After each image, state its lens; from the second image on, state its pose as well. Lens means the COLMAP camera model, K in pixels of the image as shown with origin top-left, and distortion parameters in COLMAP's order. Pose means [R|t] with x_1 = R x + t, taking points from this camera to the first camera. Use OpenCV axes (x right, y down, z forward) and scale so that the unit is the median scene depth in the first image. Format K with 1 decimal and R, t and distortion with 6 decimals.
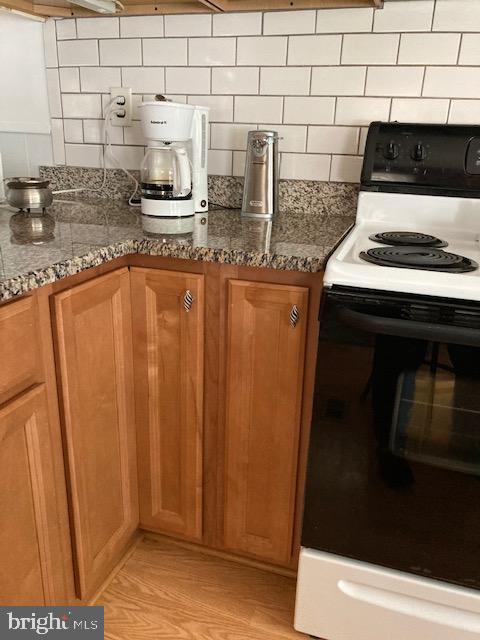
lens RADIAL K [[526.0, 0, 241.2], [0, 526.0, 319.3], [0, 0, 1]] dist [0.009298, -0.015350]
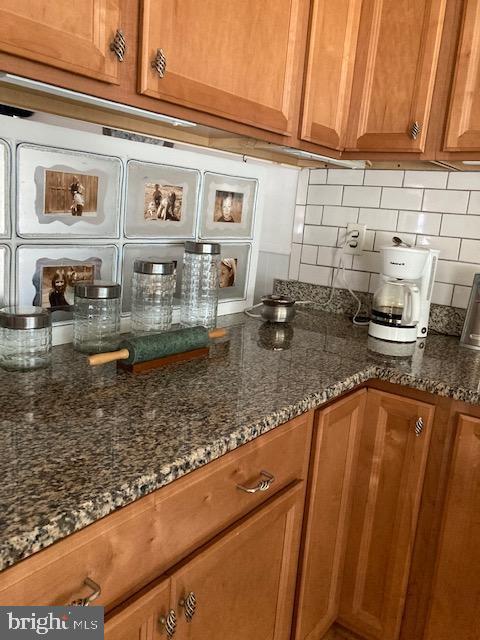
lens RADIAL K [[526.0, 0, 239.6], [0, 526.0, 318.8], [0, 0, 1]] dist [0.009298, -0.015350]
pose [[0.946744, 0.103568, -0.304877, -0.116103], [-0.149072, 0.980254, -0.129920, -0.045953], [0.285401, 0.168449, 0.943489, -0.187429]]
